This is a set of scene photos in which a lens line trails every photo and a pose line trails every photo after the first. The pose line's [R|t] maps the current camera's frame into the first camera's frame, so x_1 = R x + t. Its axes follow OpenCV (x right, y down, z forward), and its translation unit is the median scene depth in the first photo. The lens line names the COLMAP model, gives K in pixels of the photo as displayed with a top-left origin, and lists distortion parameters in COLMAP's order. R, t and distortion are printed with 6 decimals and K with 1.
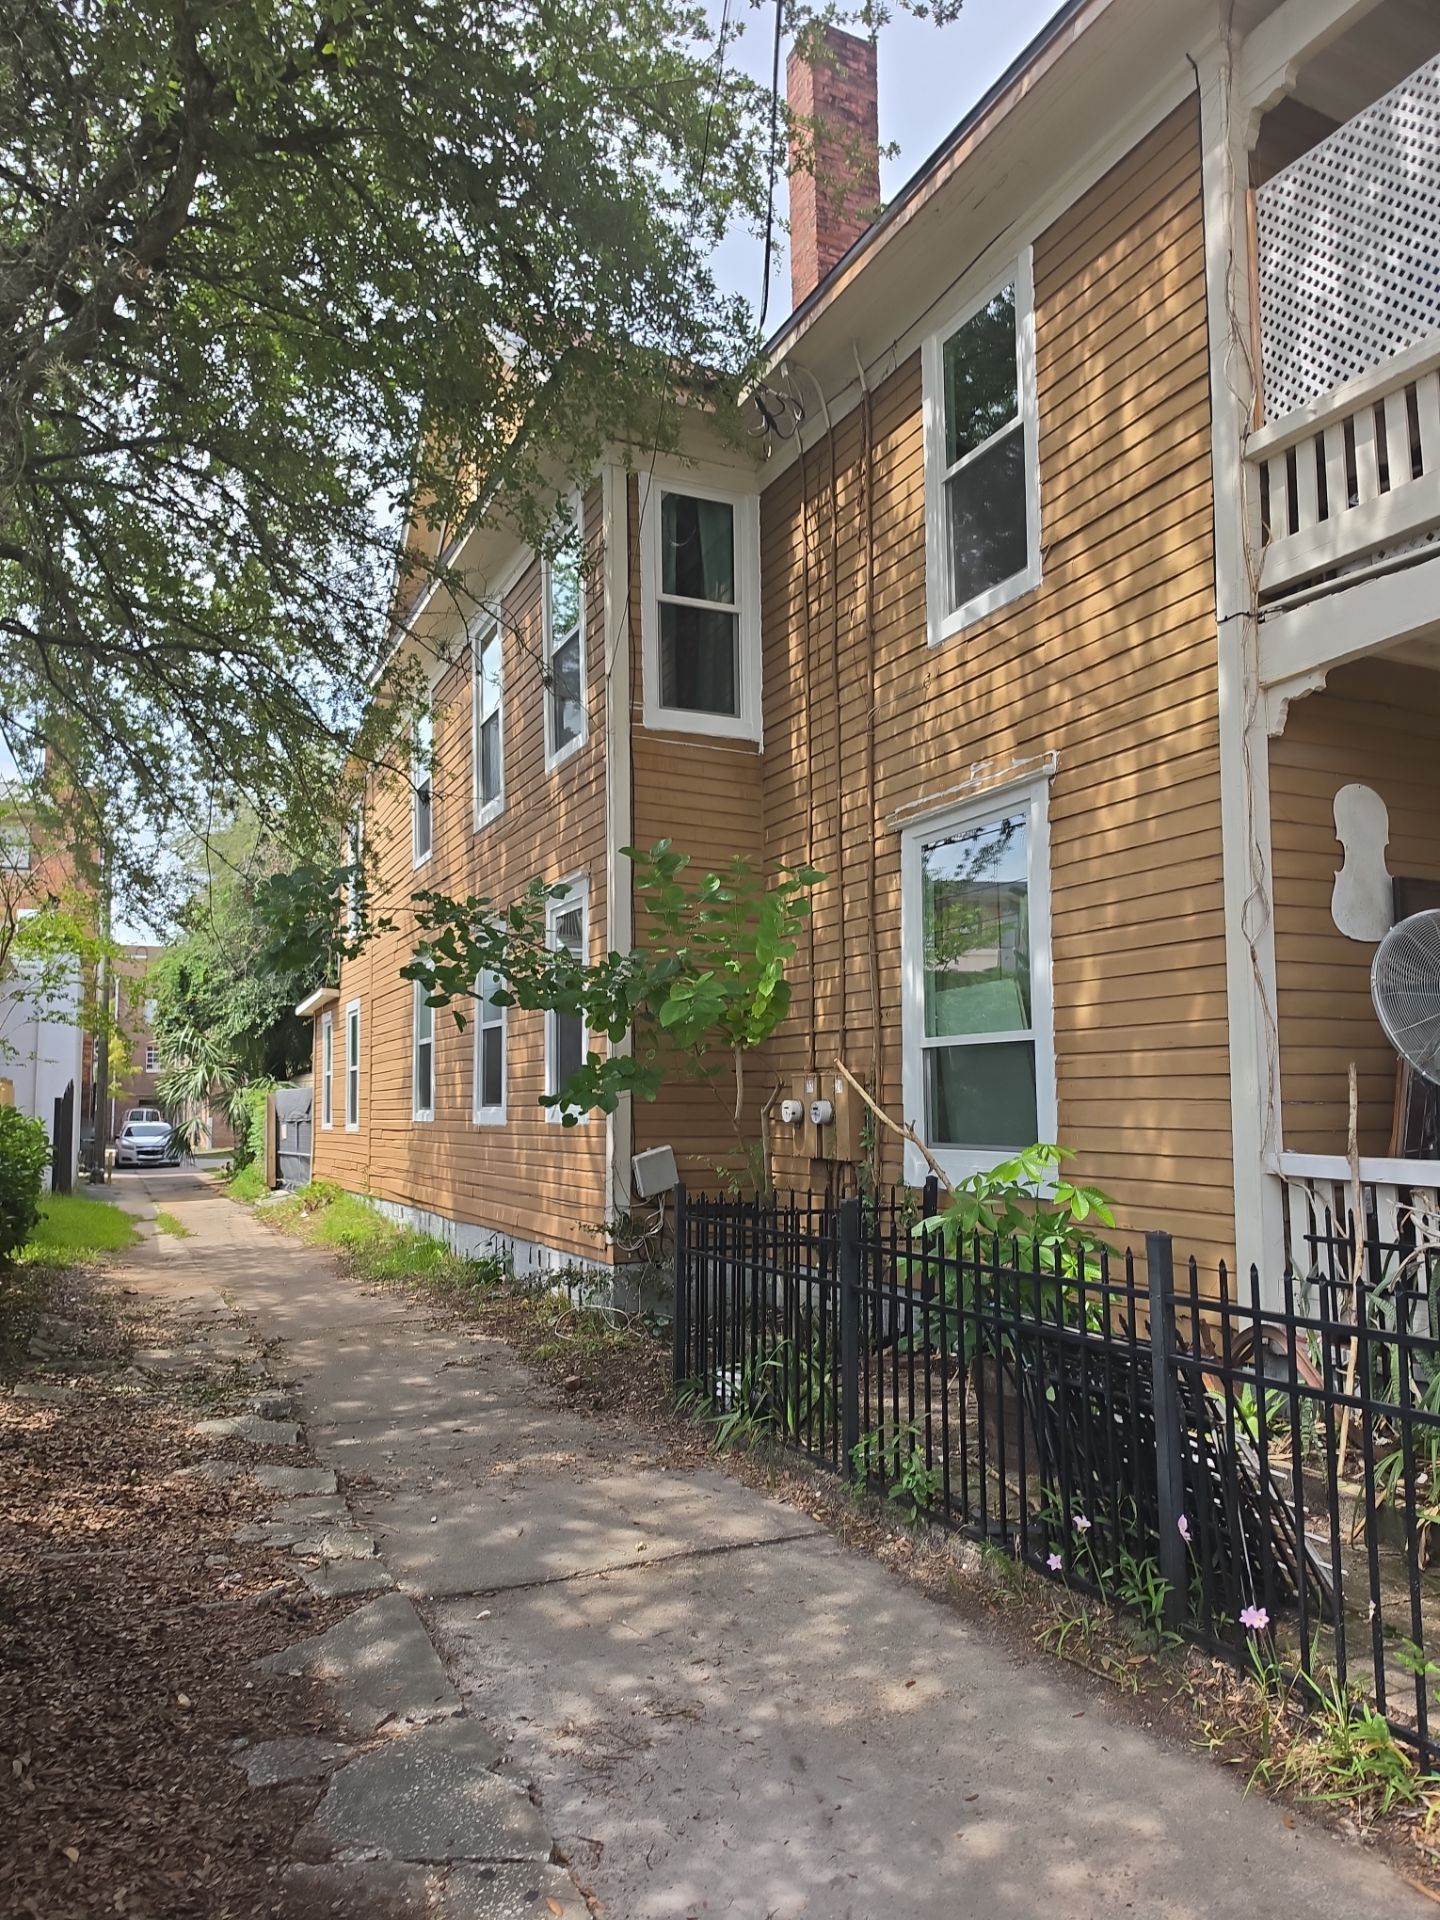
lens RADIAL K [[1344.0, 0, 697.4], [0, 1344.0, 997.4], [0, 0, 1]] dist [0.208945, -0.202239]
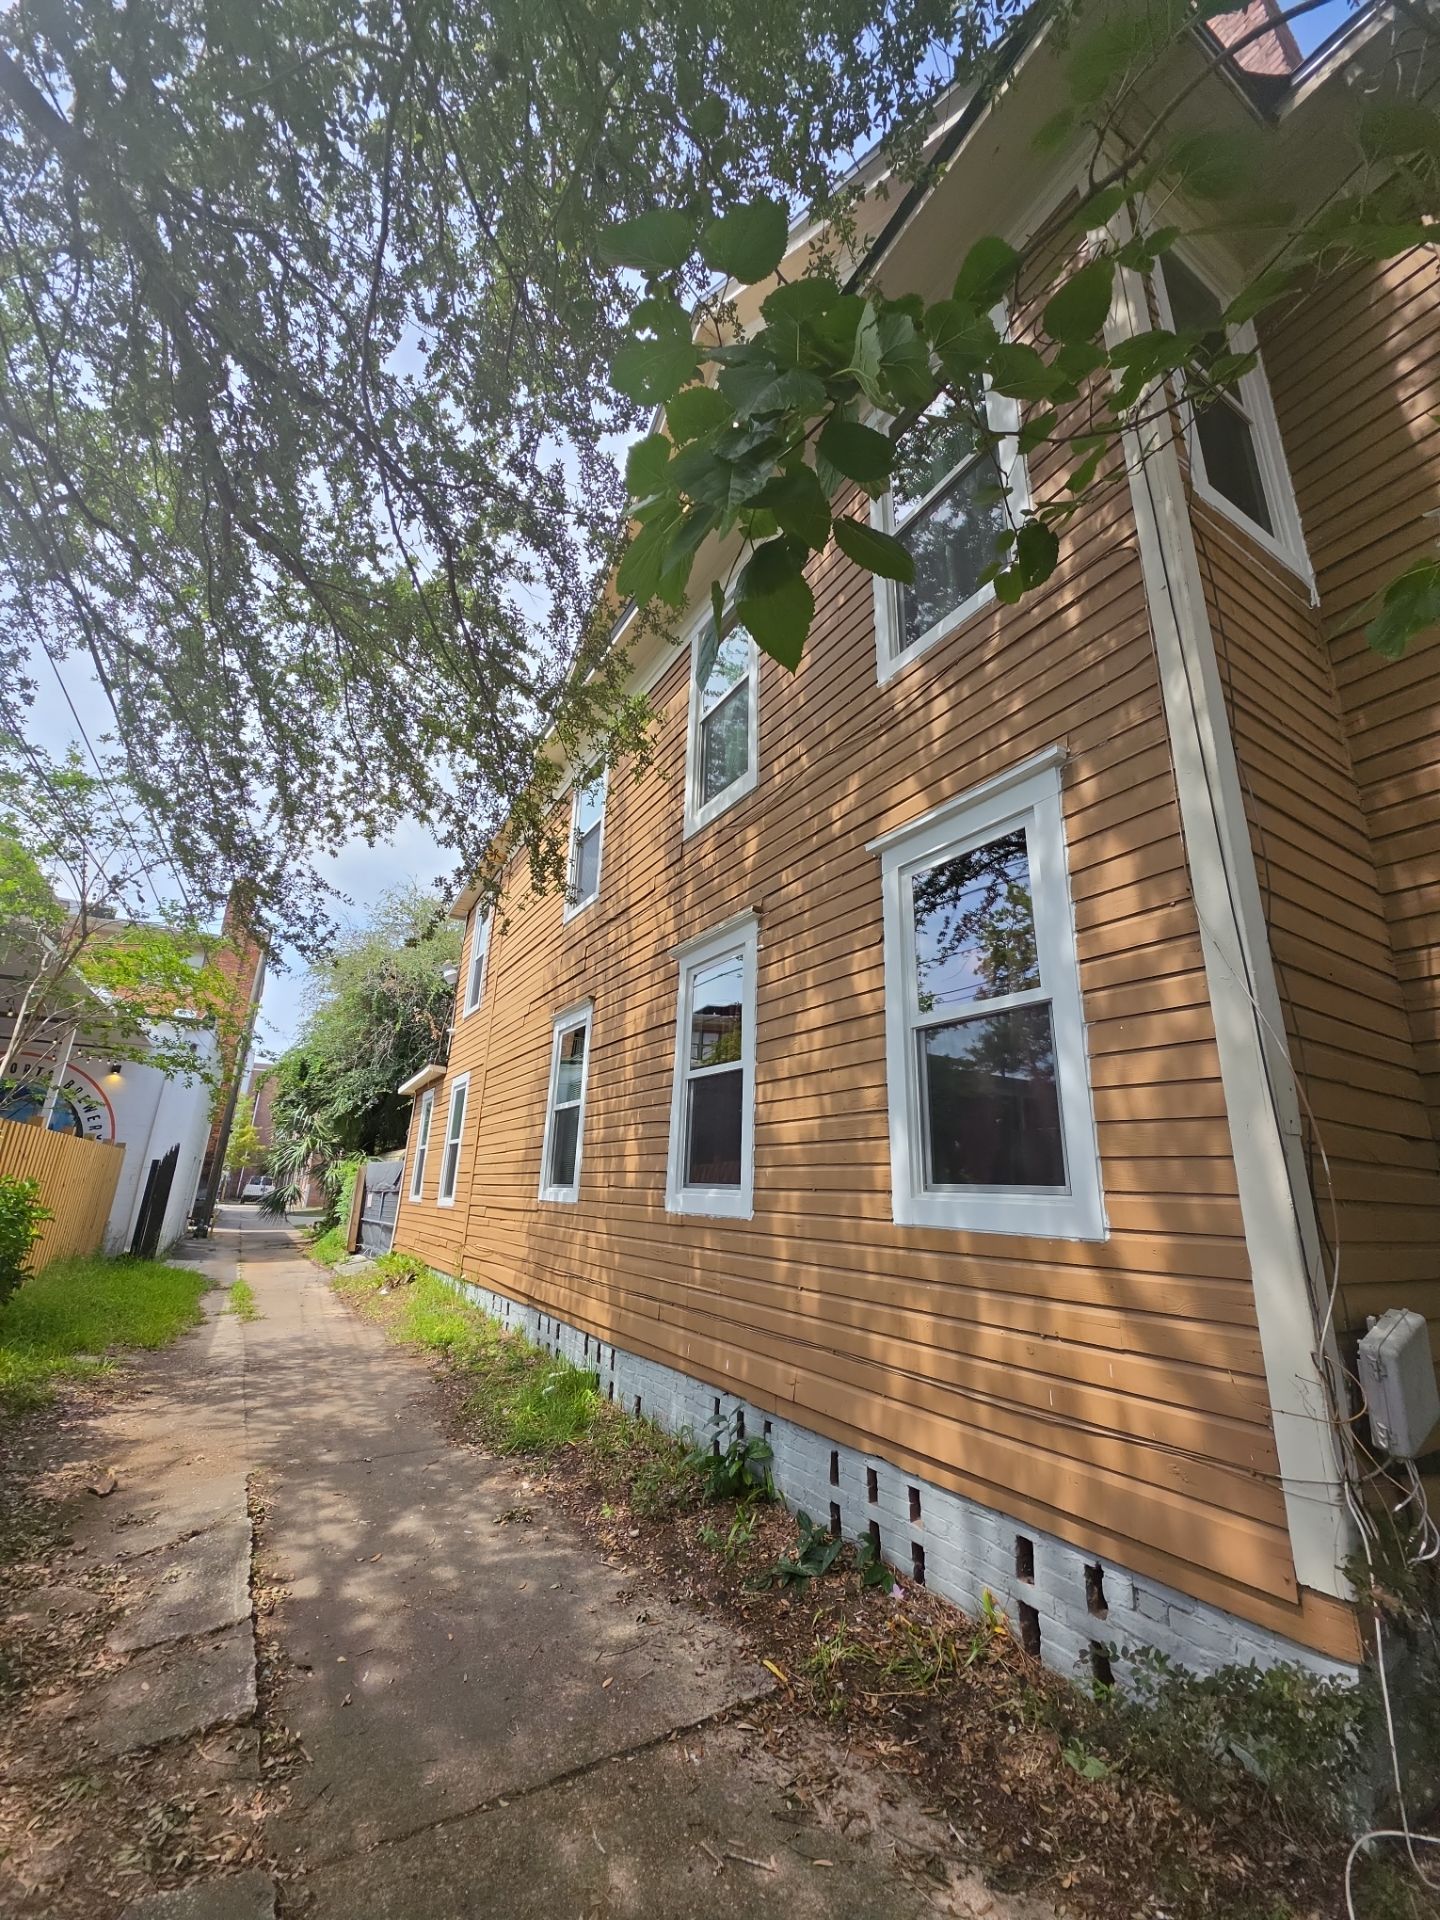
lens RADIAL K [[772.6, 0, 731.0], [0, 772.6, 947.2], [0, 0, 1]] dist [0.023317, 0.000071]
pose [[0.990098, 0.071264, 0.120940, -0.434736], [-0.042855, 0.973873, -0.223014, 0.105264], [-0.133673, 0.215623, 0.967284, 1.276612]]
